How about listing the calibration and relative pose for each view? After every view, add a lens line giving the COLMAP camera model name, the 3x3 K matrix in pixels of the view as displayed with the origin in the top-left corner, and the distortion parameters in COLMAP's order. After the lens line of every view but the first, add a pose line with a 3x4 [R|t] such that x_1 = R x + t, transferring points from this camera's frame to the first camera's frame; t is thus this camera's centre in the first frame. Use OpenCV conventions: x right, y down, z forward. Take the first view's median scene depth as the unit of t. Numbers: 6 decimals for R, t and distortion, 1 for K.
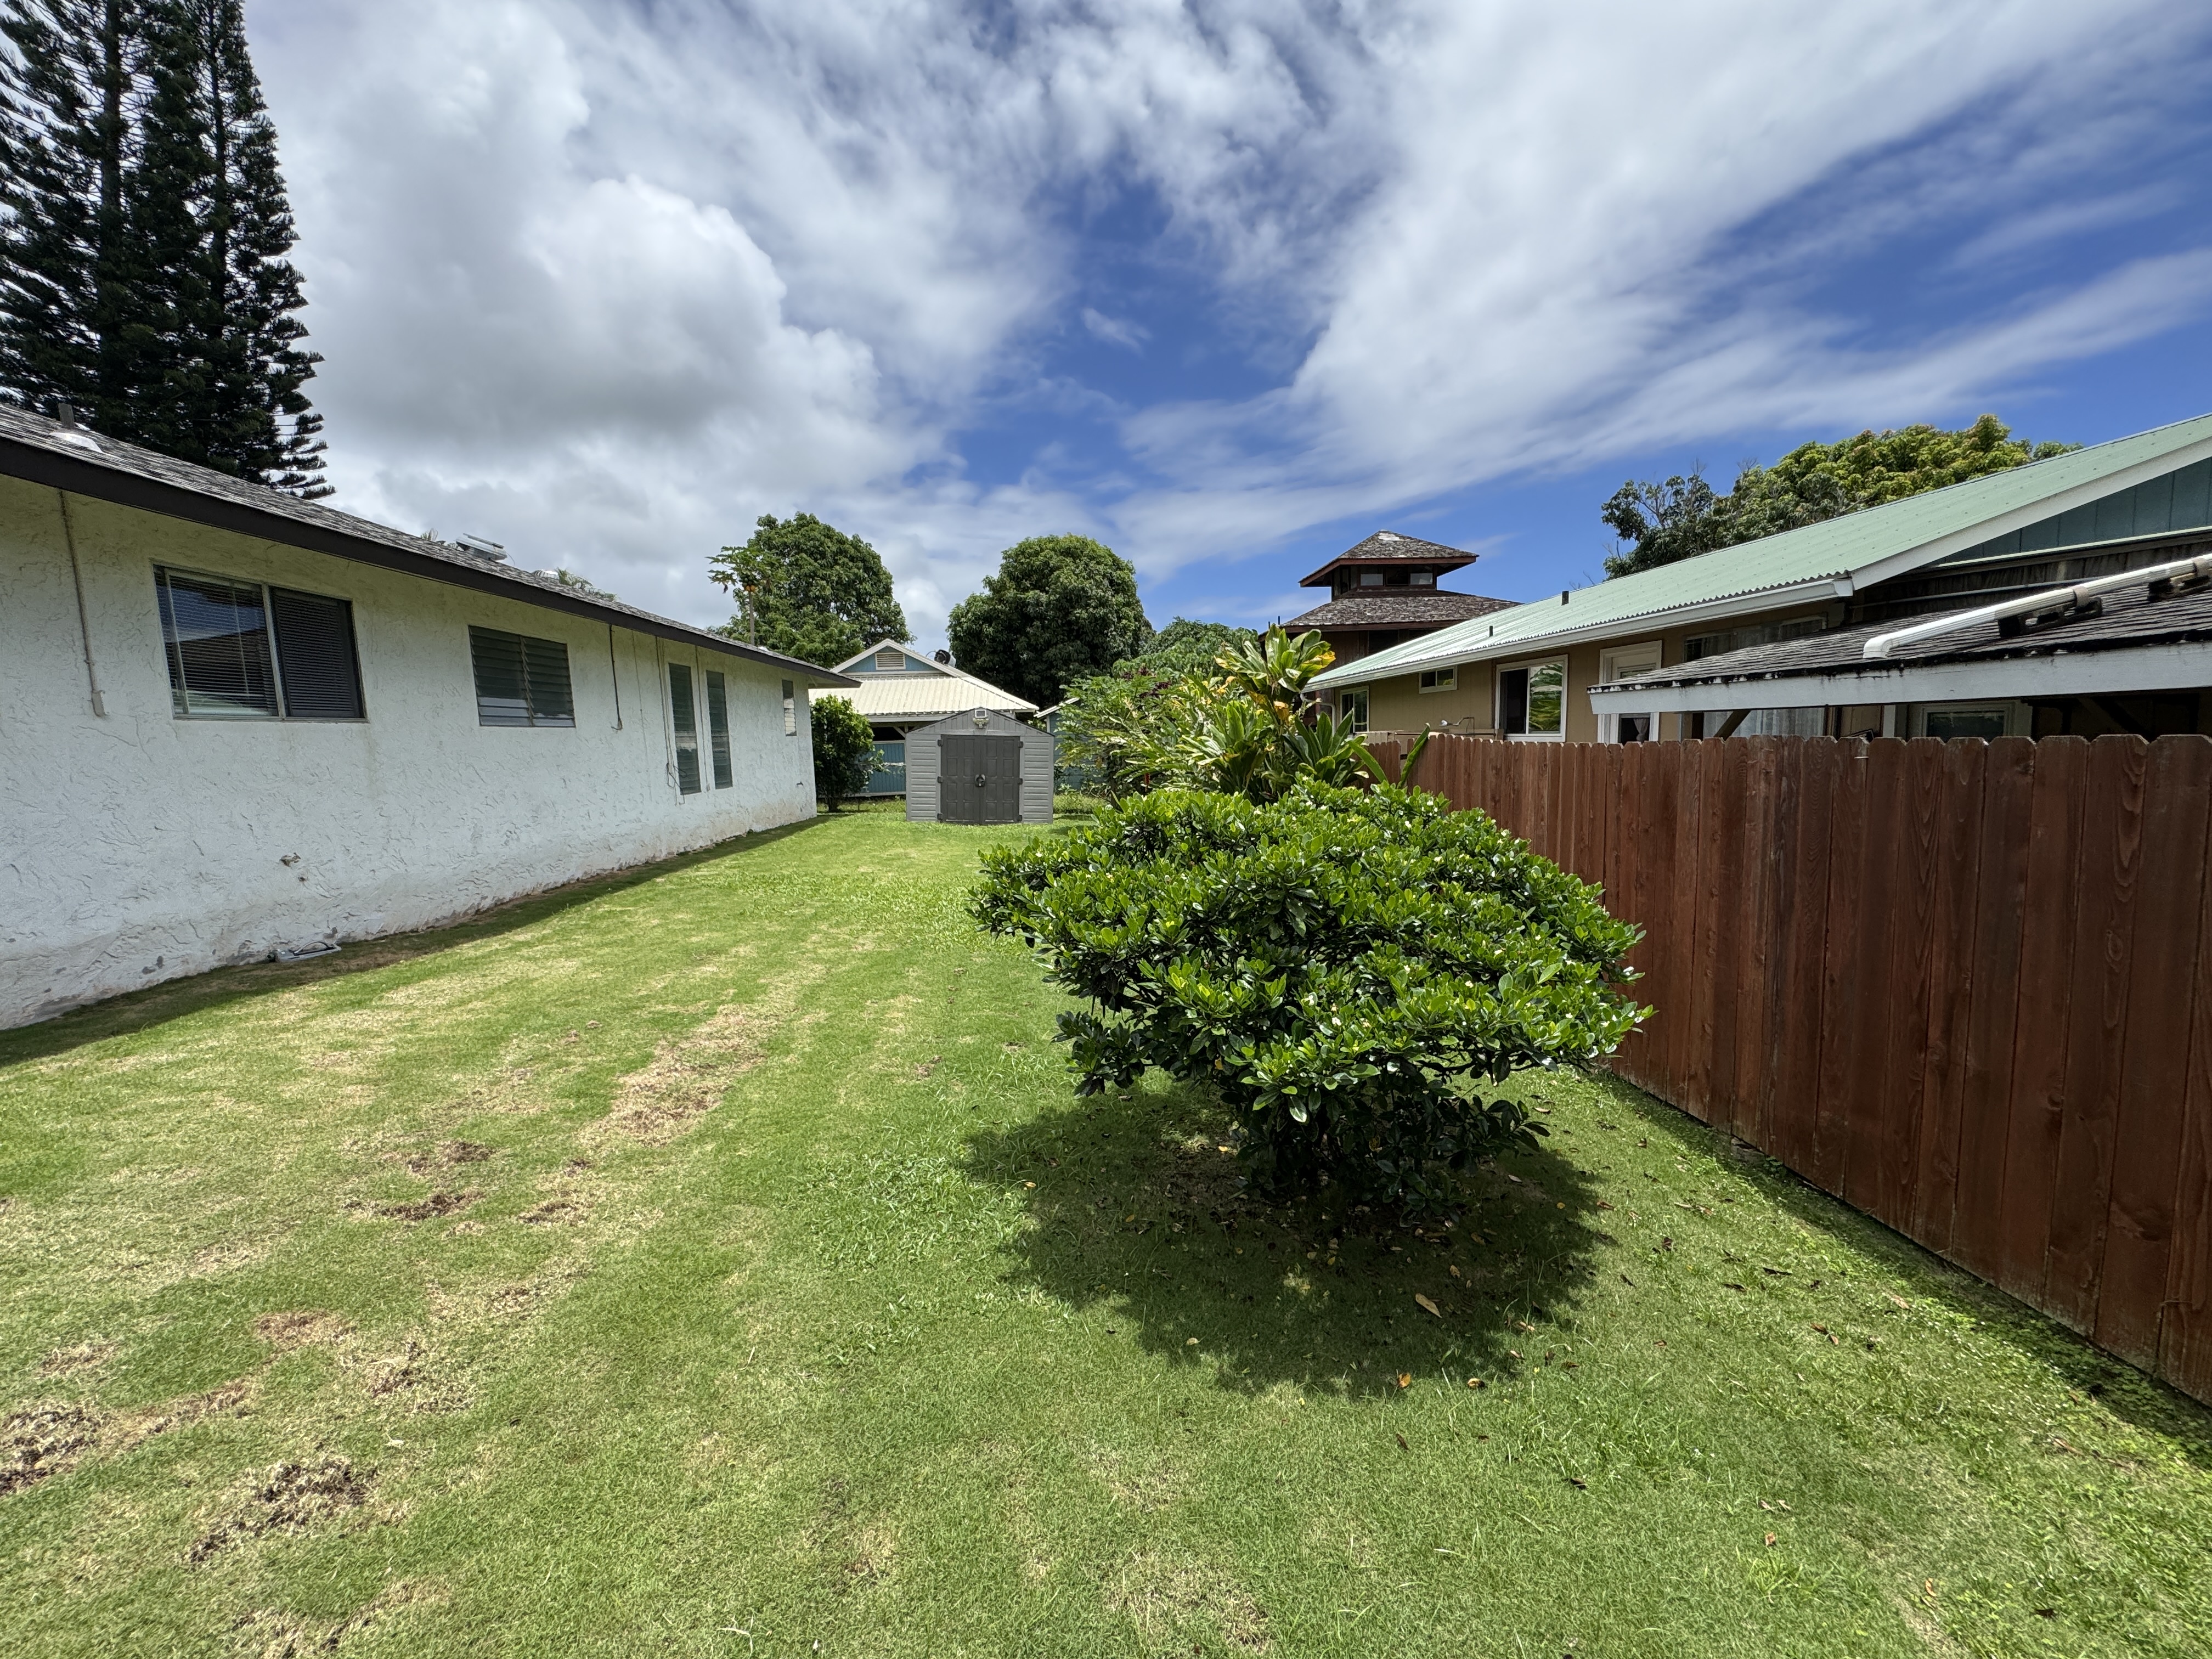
lens RADIAL K [[890.9, 0, 1106.0], [0, 890.9, 829.5], [0, 0, 1]] dist [-0.001608, 0.000983]
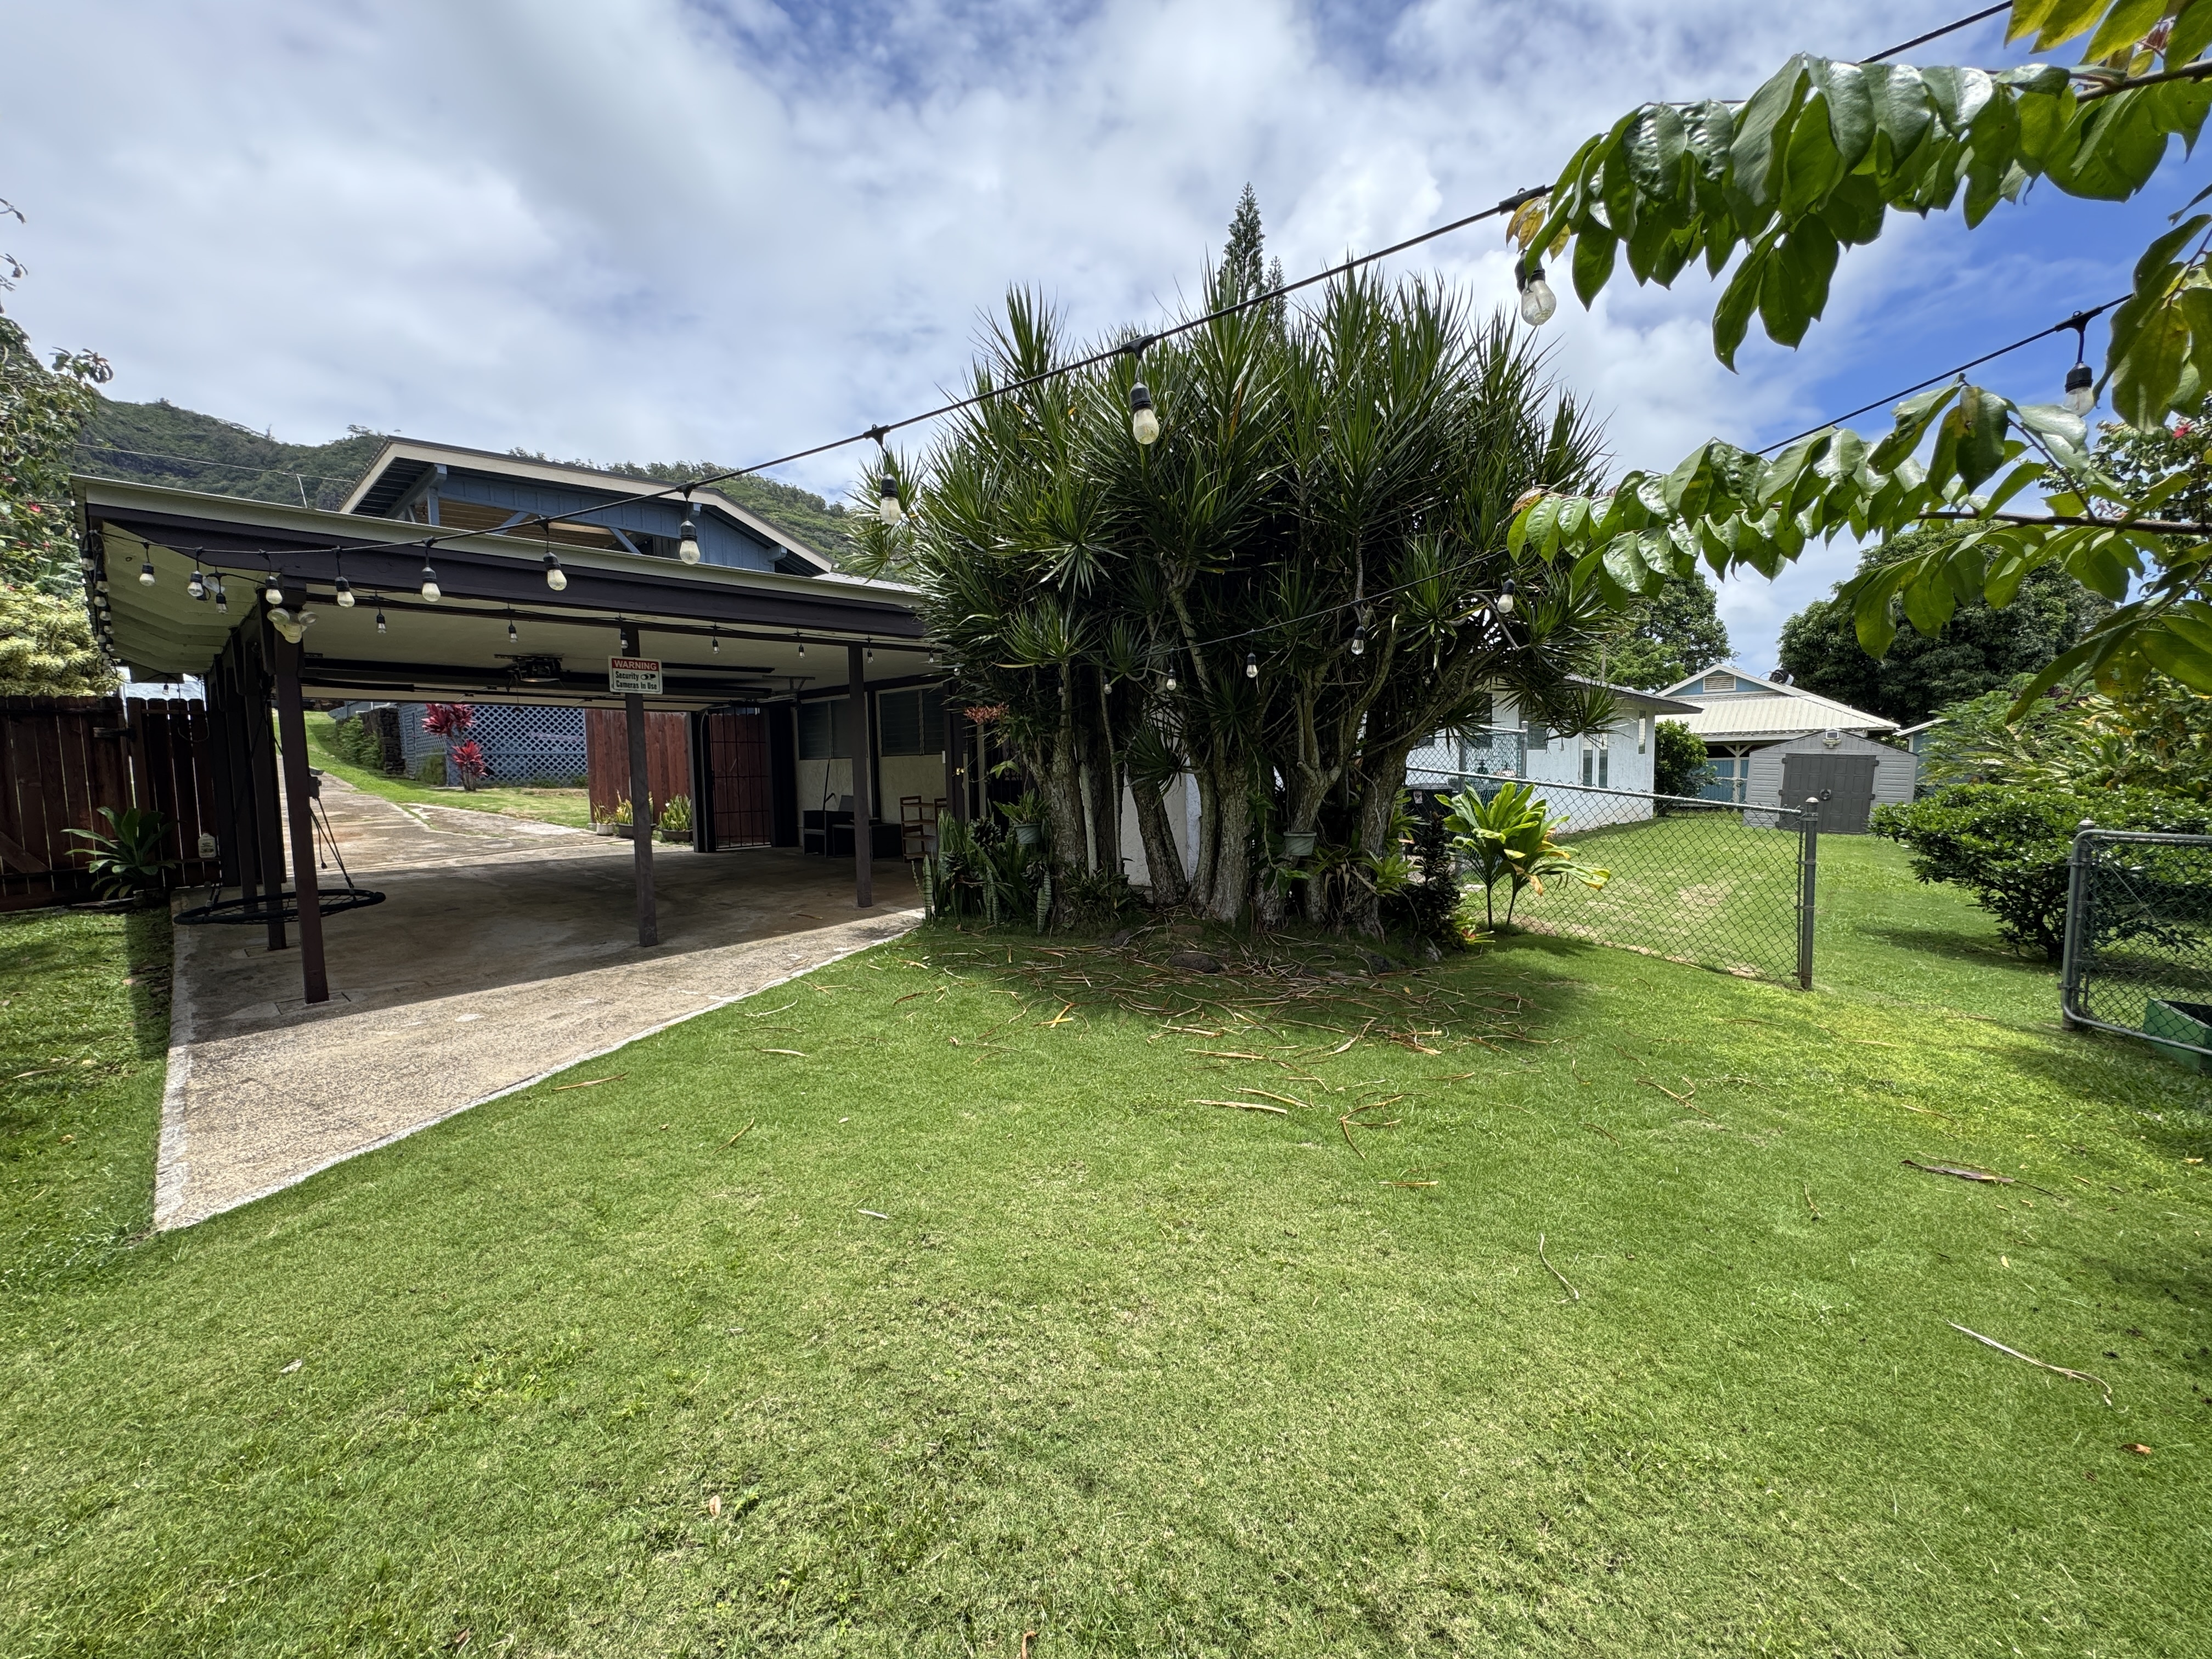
lens RADIAL K [[887.4, 0, 1105.4], [0, 887.4, 834.2], [0, 0, 1]] dist [-0.002761, -0.000203]
pose [[0.697209, 0.071343, -0.713309, 0.018189], [-0.079186, 0.996611, 0.022279, 0.029745], [0.712481, 0.040951, 0.700496, -0.302385]]
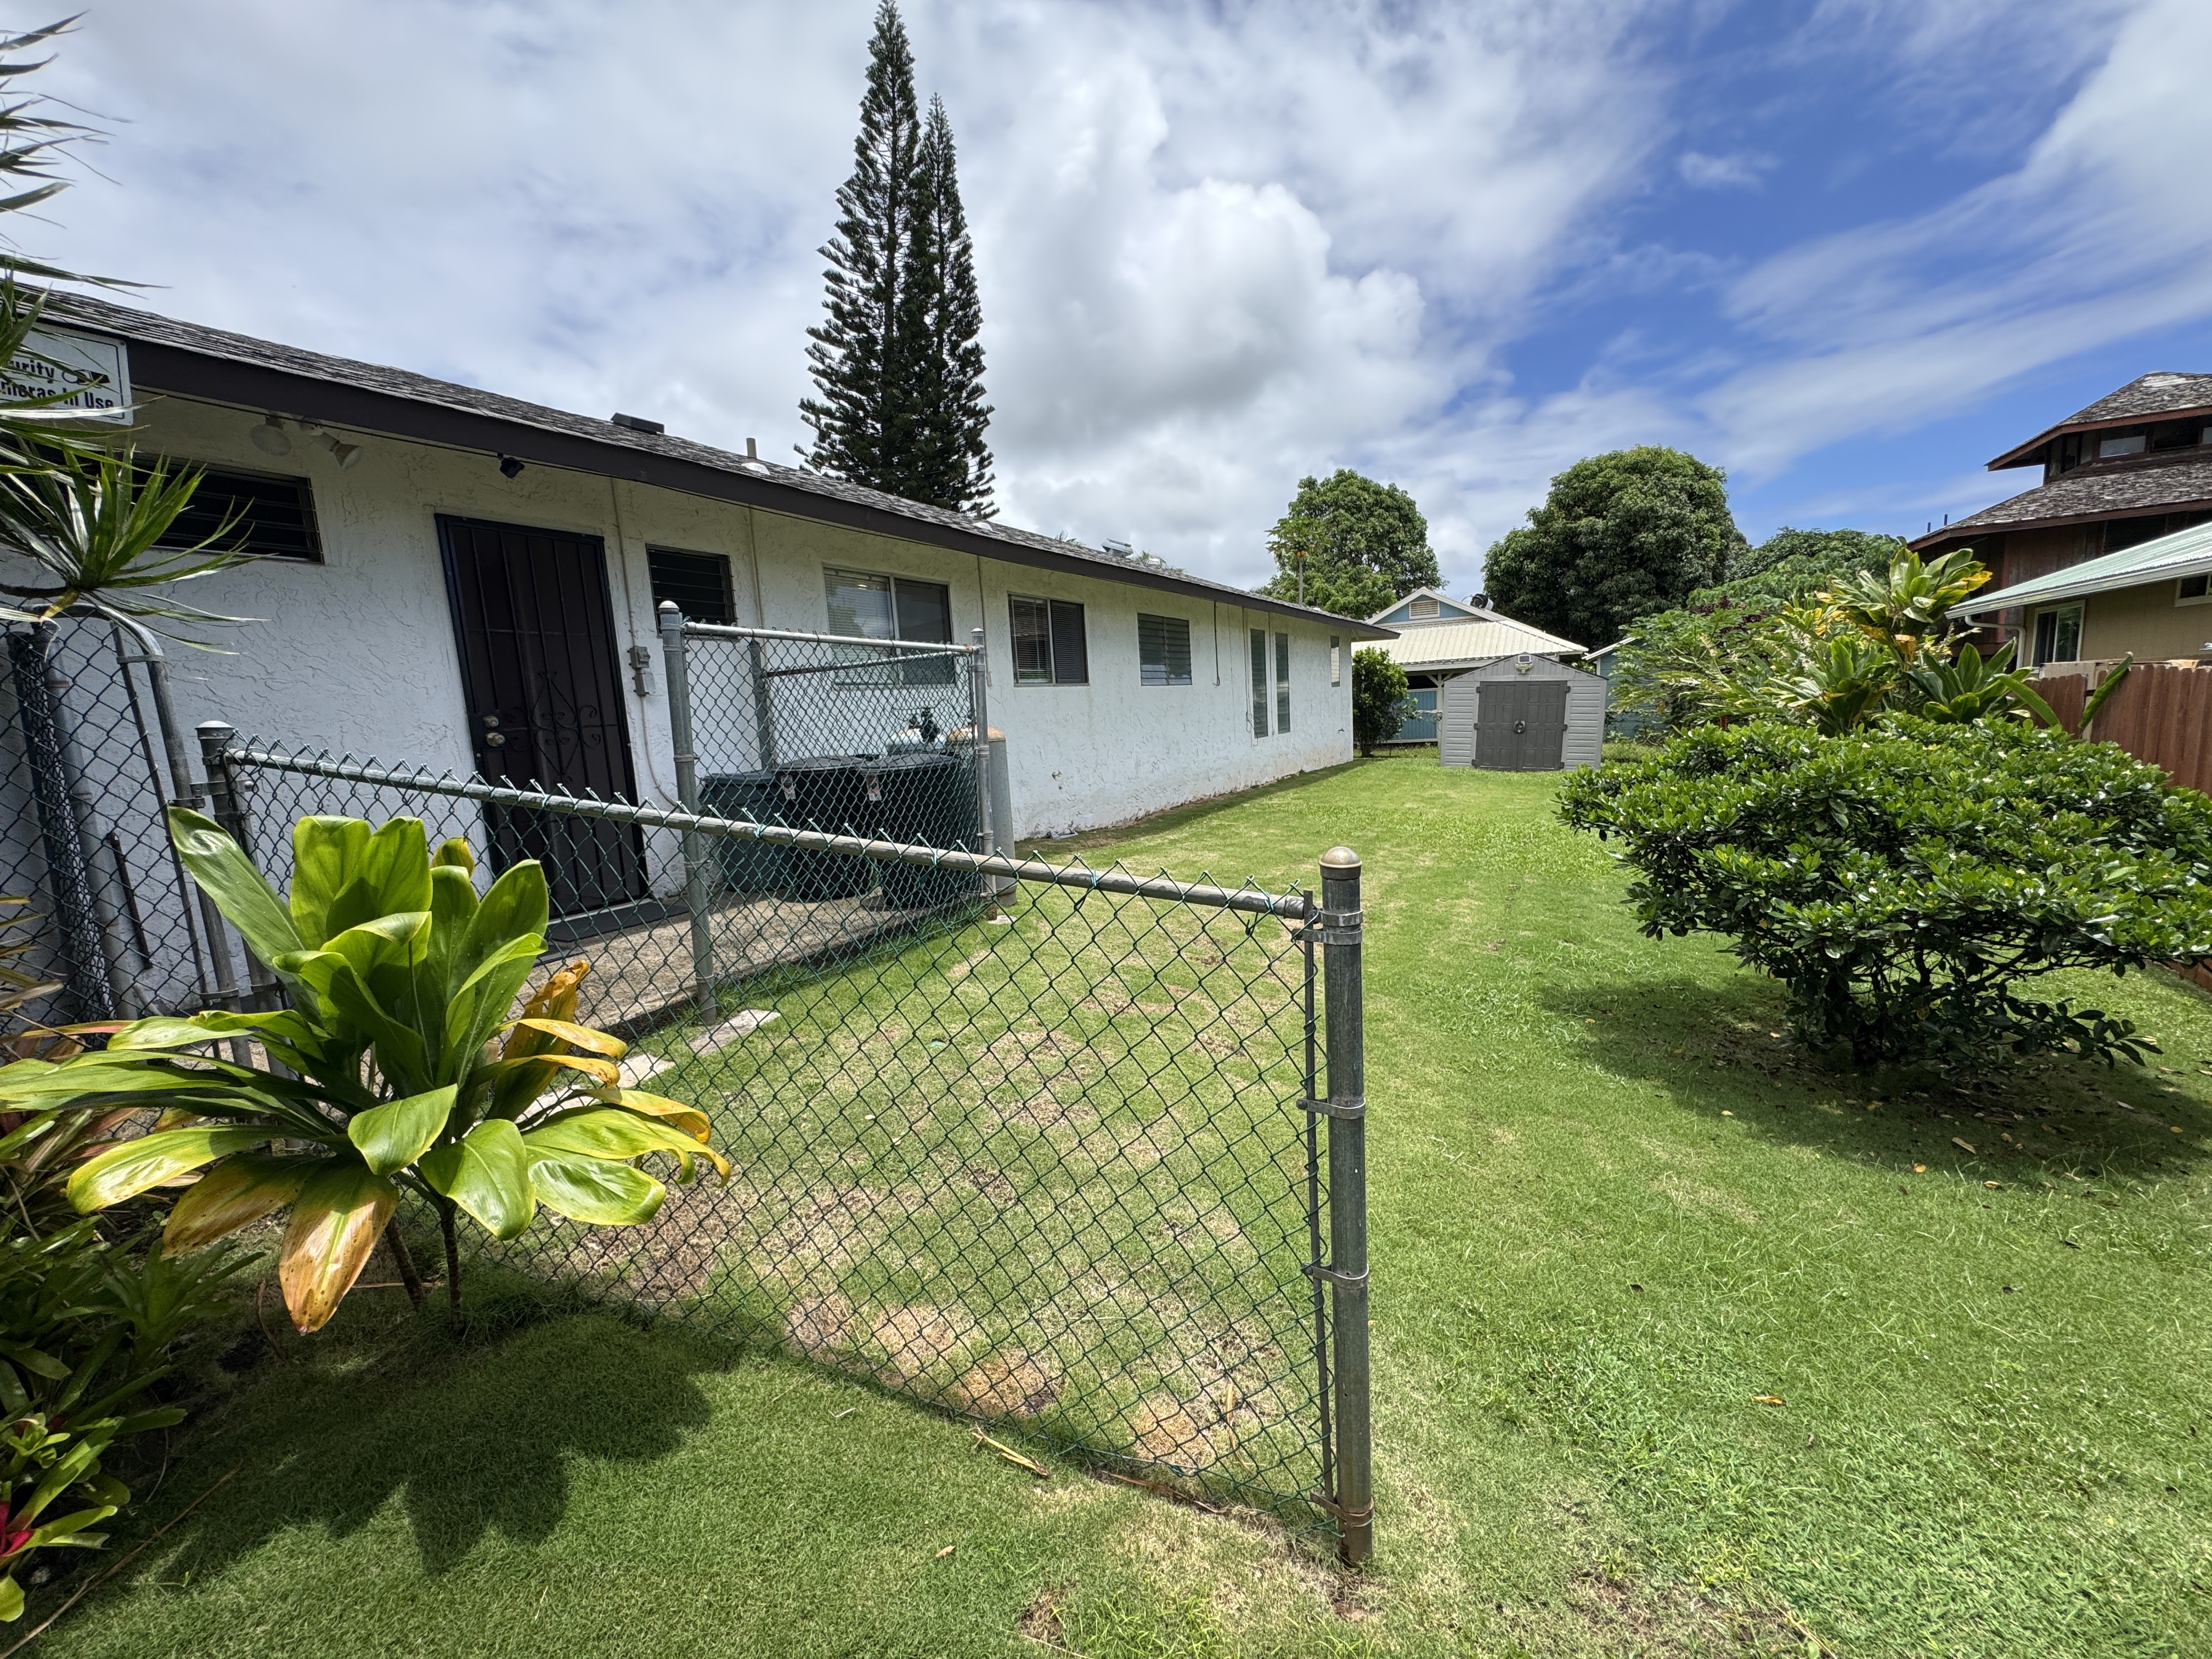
lens RADIAL K [[890.9, 0, 1106.0], [0, 890.9, 829.5], [0, 0, 1]] dist [-0.001608, 0.000983]
pose [[0.847680, 0.057593, -0.527372, -0.001623], [-0.027978, 0.997560, 0.063970, 0.006029], [0.529769, -0.039471, 0.847223, -0.063998]]
